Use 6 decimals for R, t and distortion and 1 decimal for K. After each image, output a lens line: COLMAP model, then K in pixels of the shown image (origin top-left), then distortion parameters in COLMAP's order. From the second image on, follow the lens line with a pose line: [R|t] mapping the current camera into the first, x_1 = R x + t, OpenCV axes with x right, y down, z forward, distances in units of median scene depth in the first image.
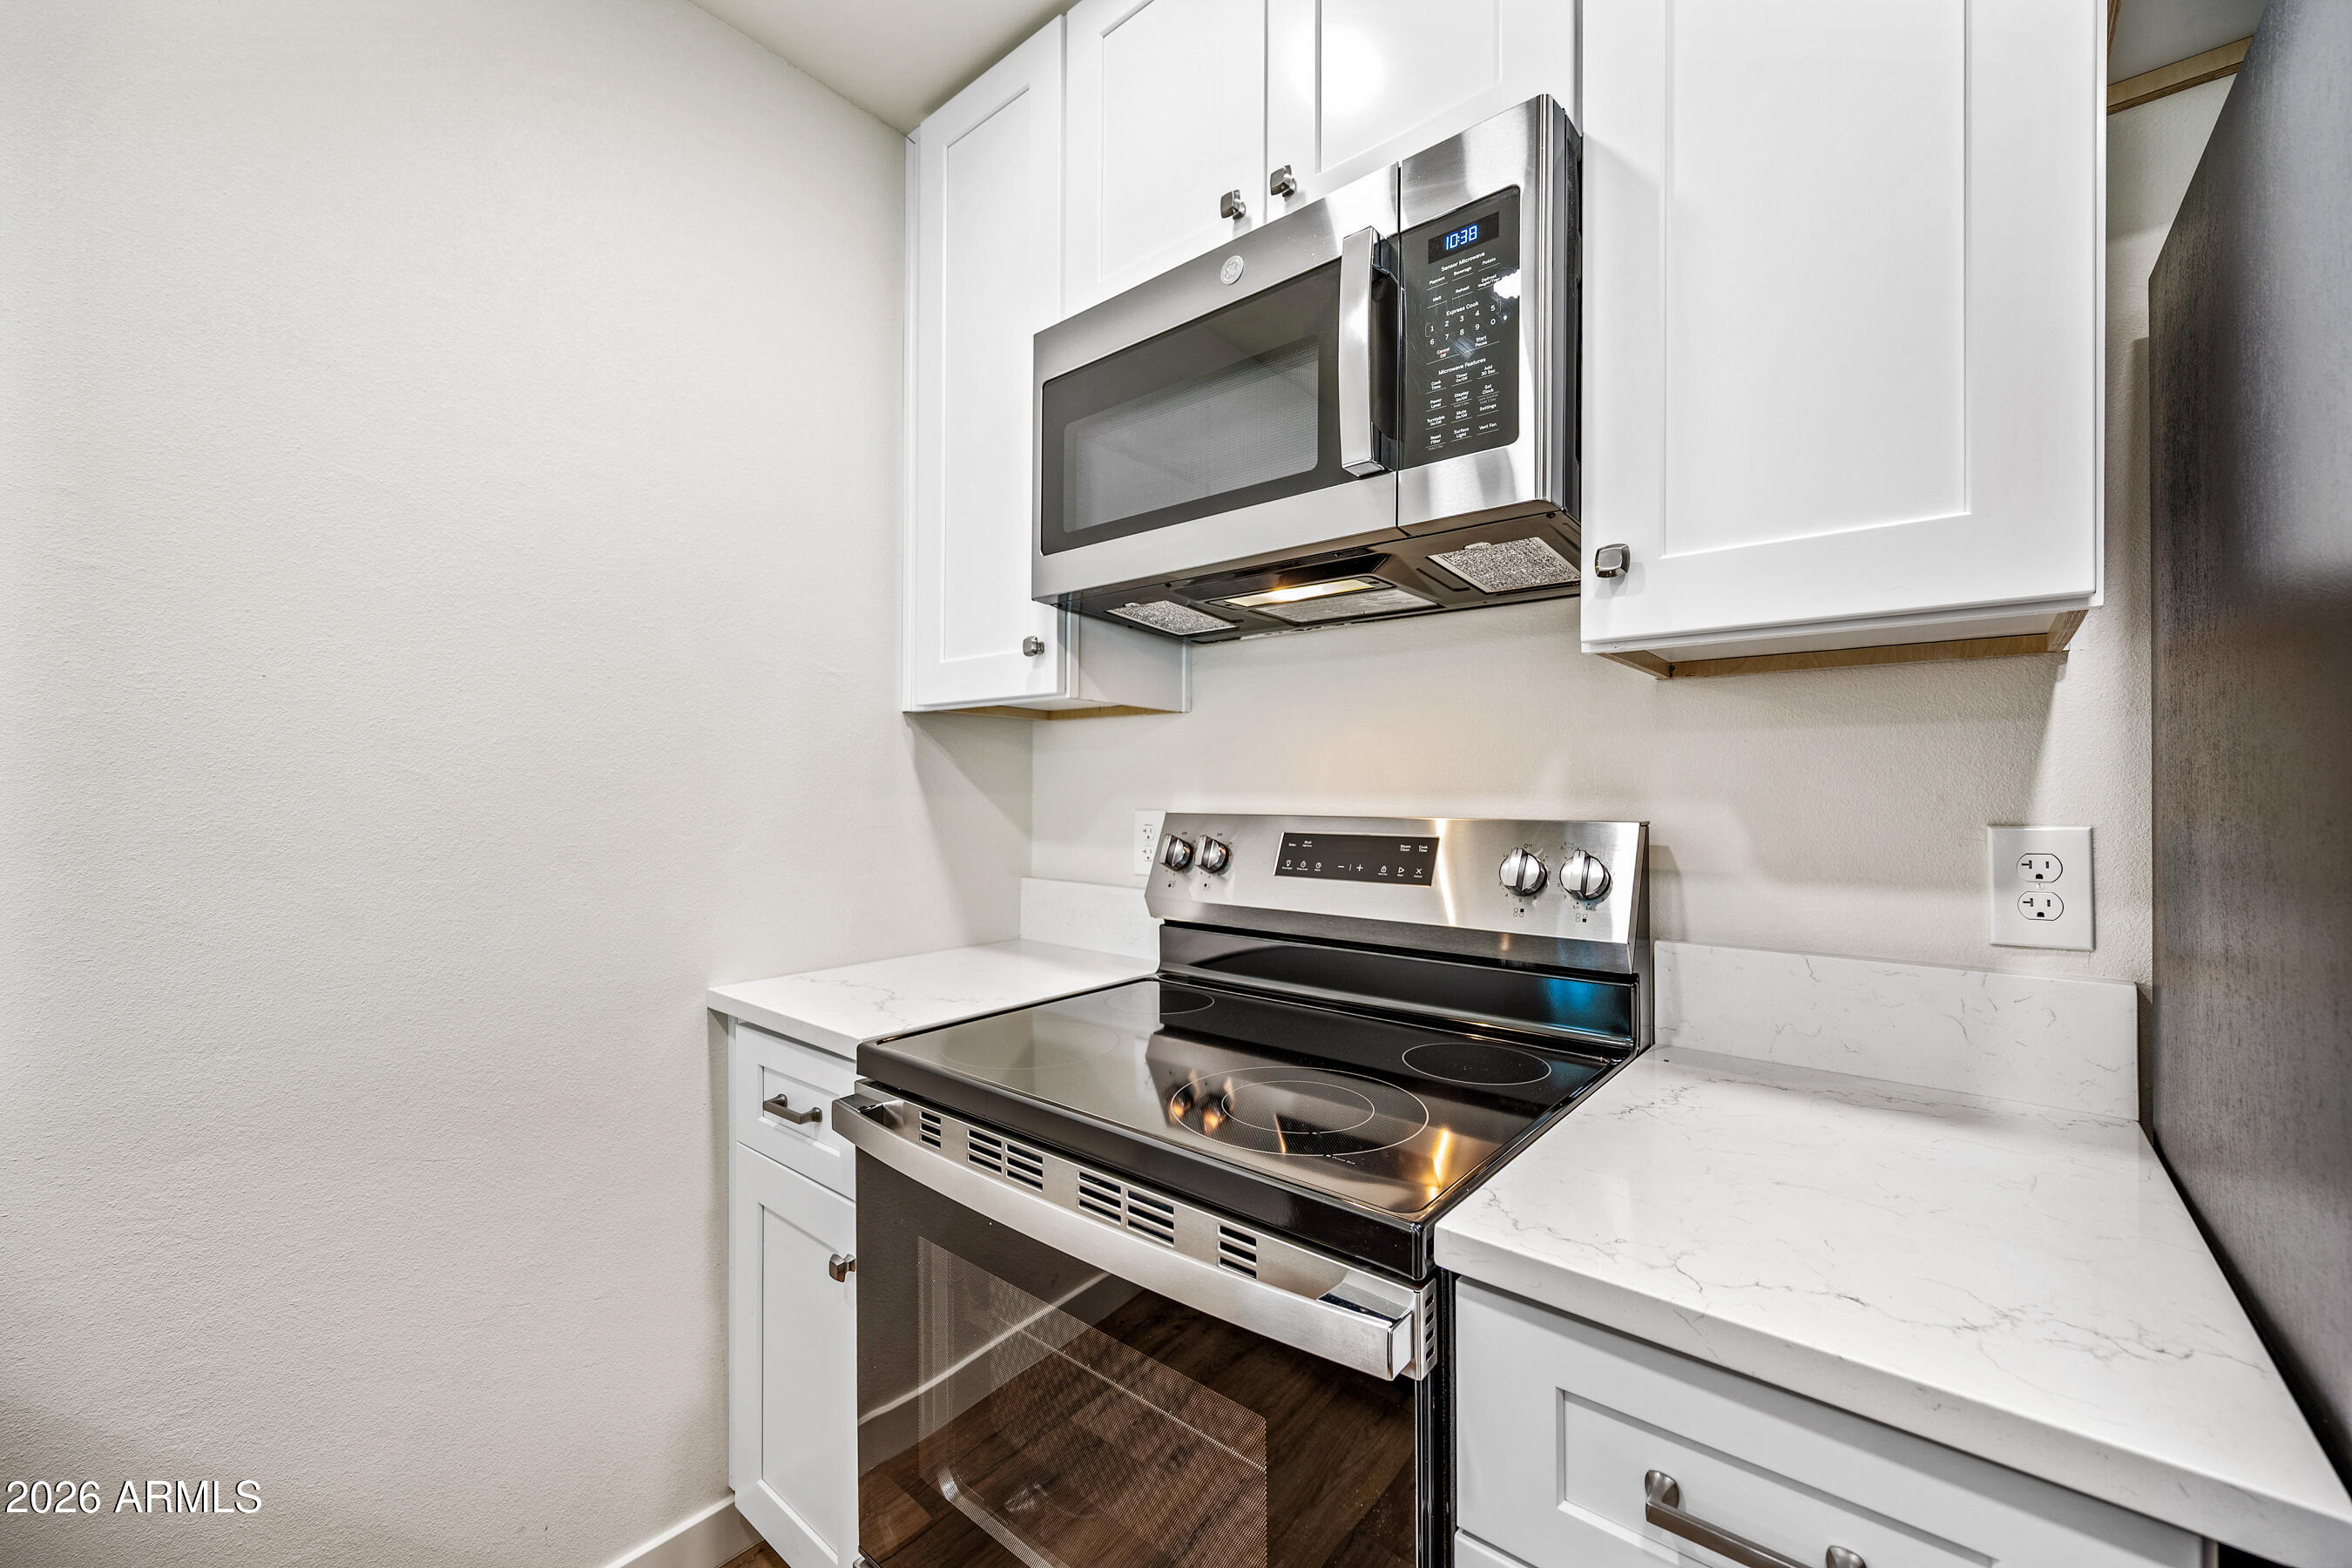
lens RADIAL K [[919.8, 0, 1189.9], [0, 919.8, 787.2], [0, 0, 1]] dist [-0.002712, -0.000344]
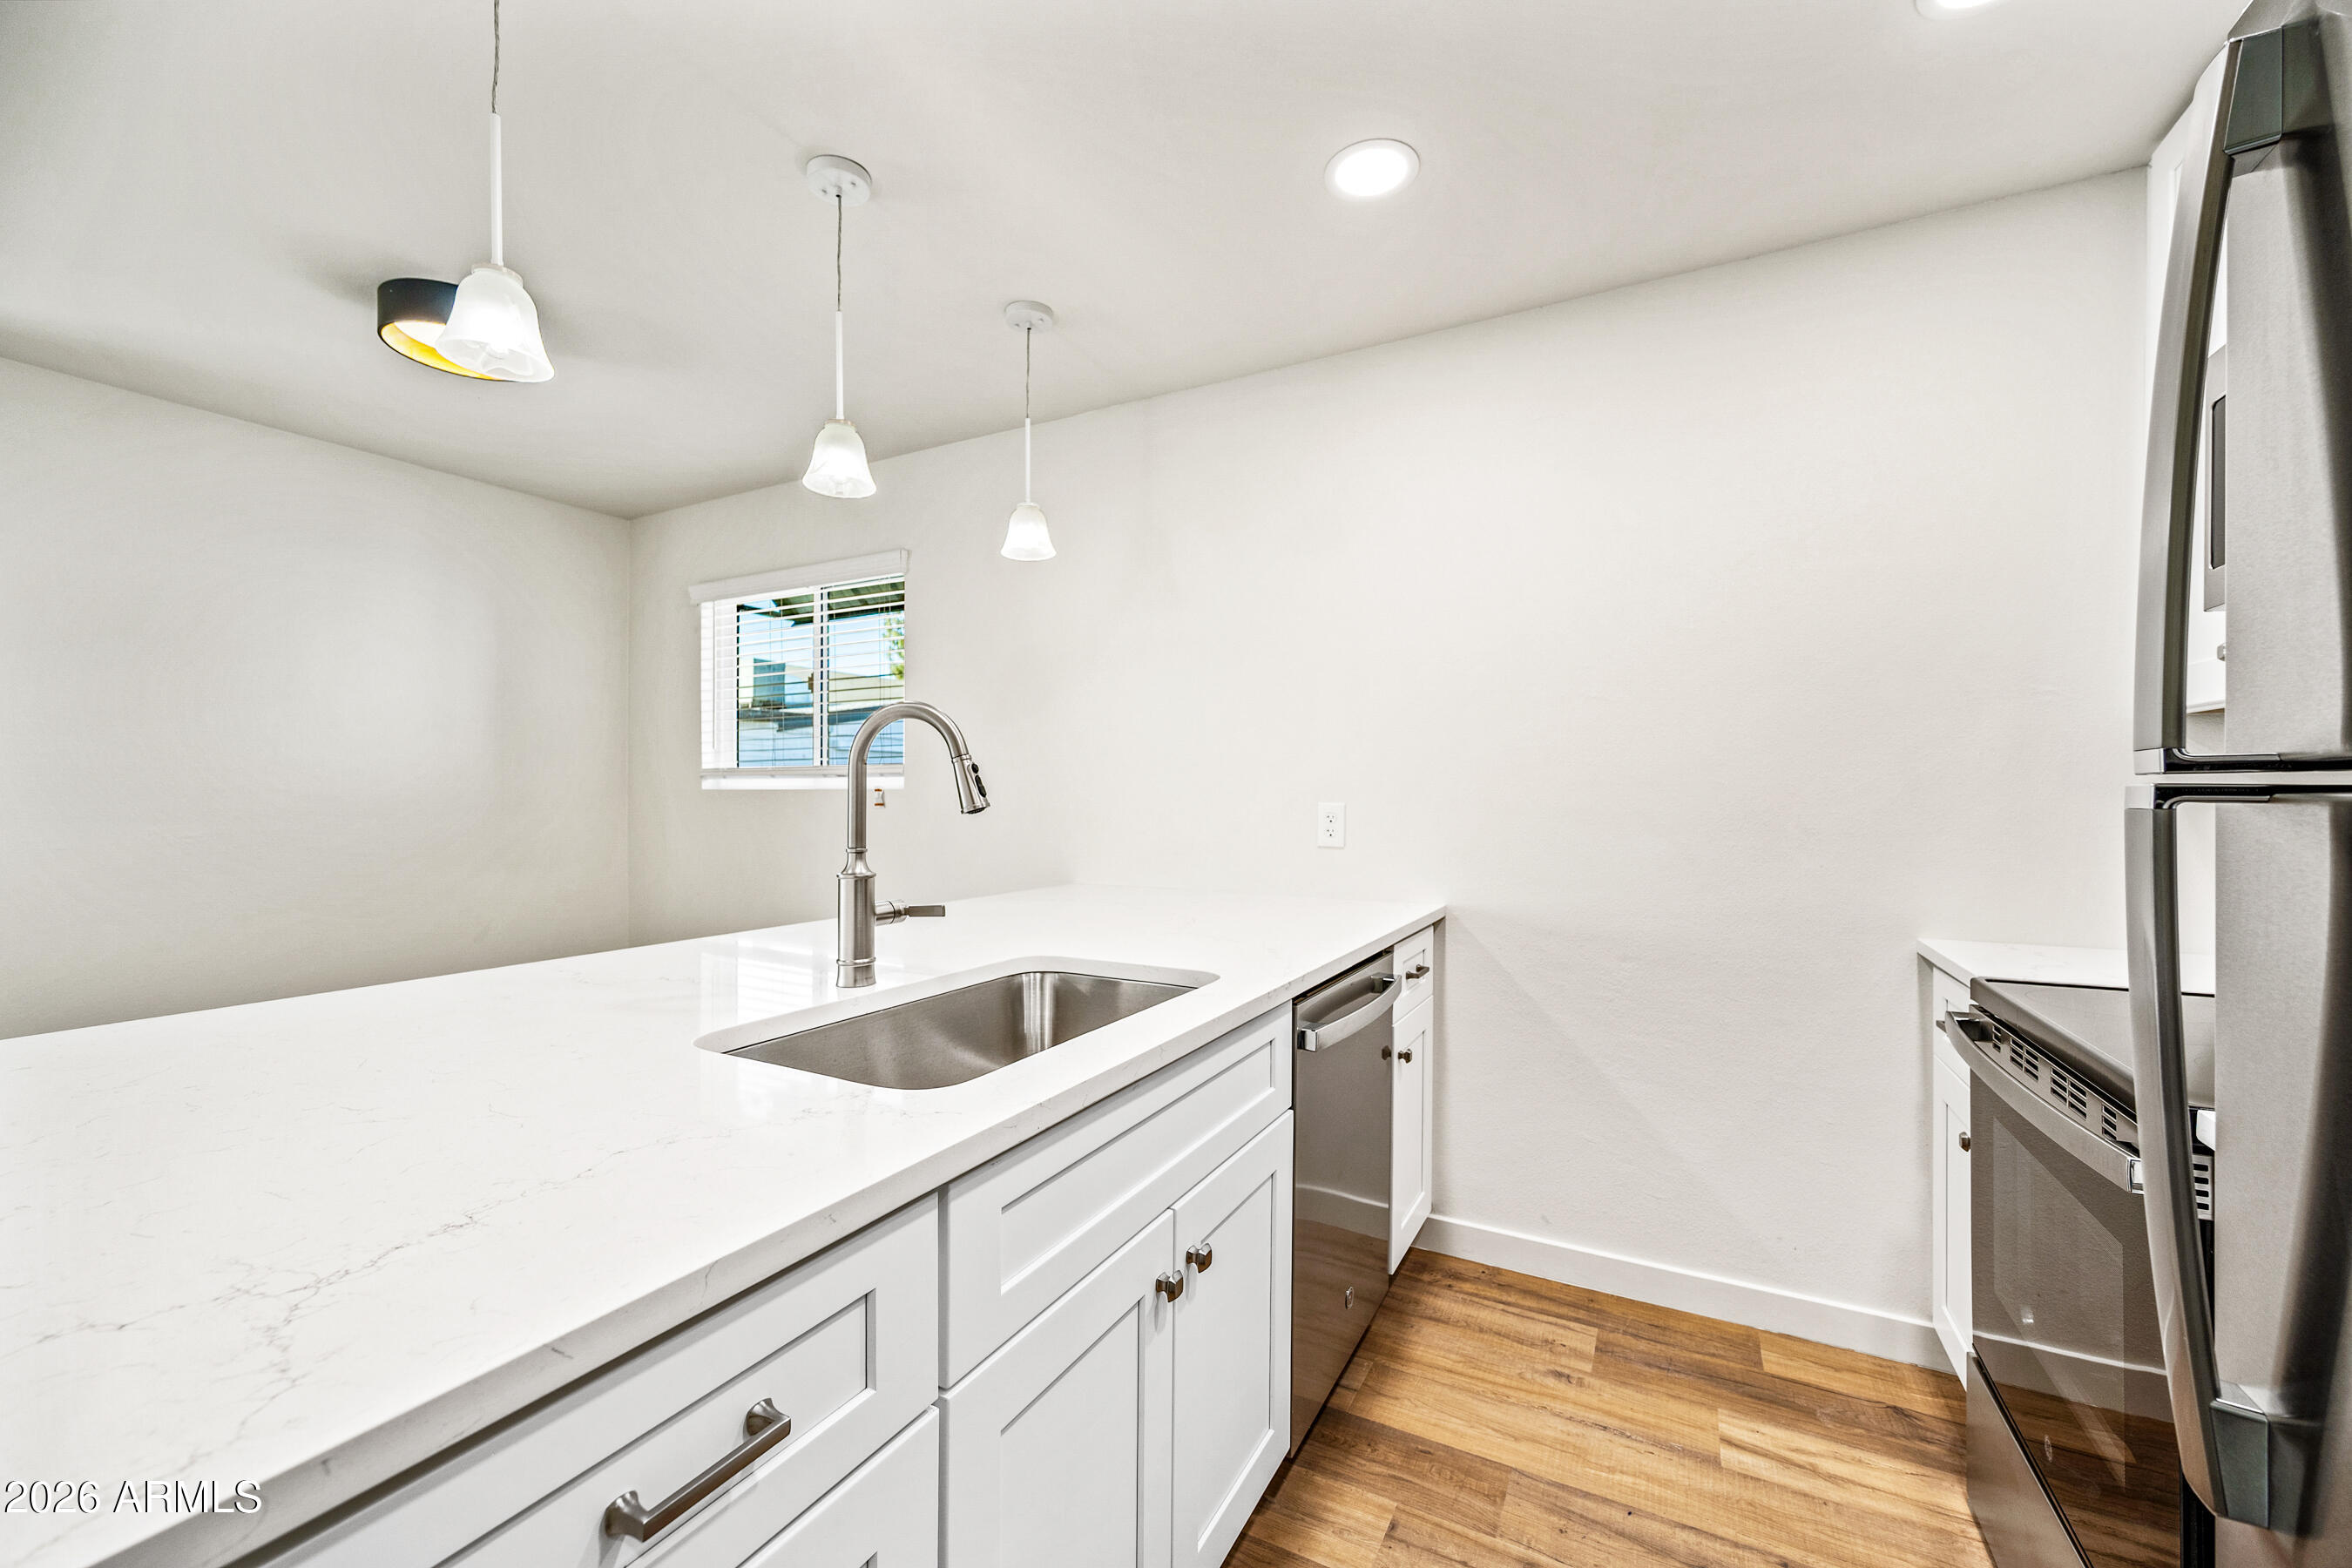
lens RADIAL K [[919.8, 0, 1173.1], [0, 919.8, 791.2], [0, 0, 1]] dist [-0.002712, -0.000344]
pose [[0.193041, -0.000455, -0.981191, 0.688404], [0.001797, 0.999998, -0.000110, 0.000197], [0.981189, -0.001742, 0.193041, -0.395873]]
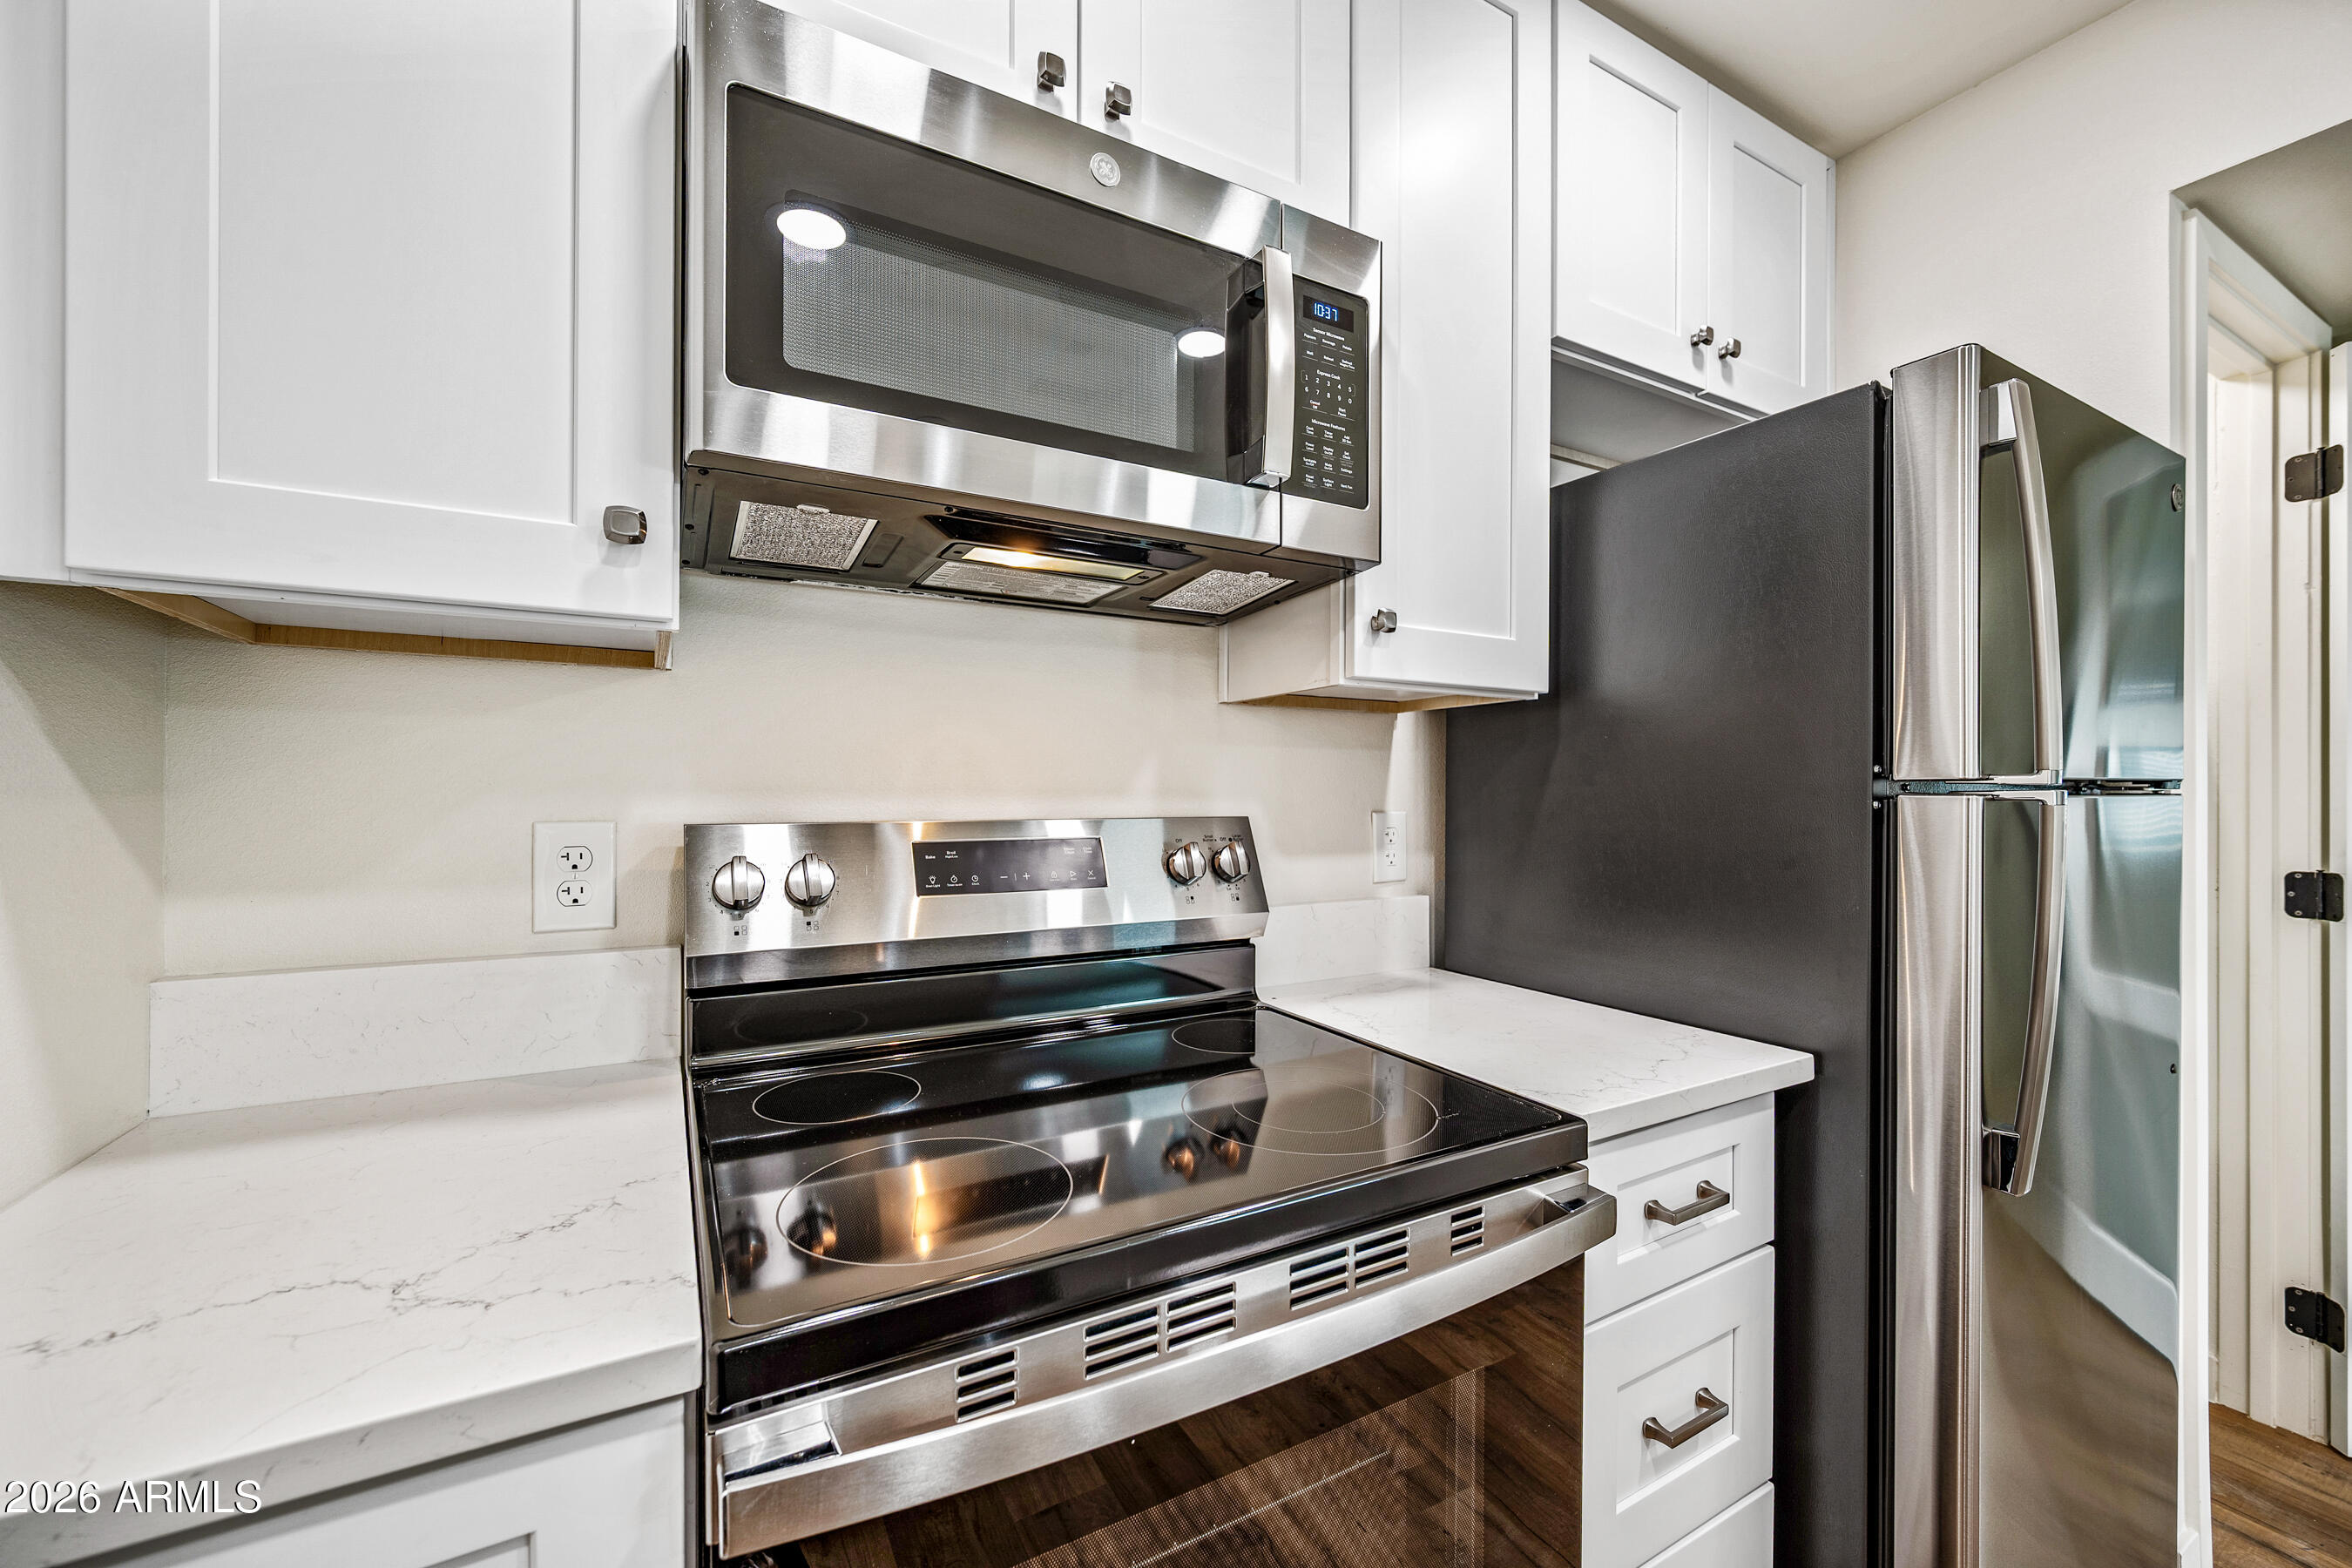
lens RADIAL K [[919.8, 0, 1187.5], [0, 919.8, 793.0], [0, 0, 1]] dist [-0.002712, -0.000344]
pose [[0.354274, -0.001889, 0.935140, -0.638701], [-0.006763, 0.999967, 0.004583, 0.000467], [-0.935117, -0.007948, 0.354250, 0.566271]]
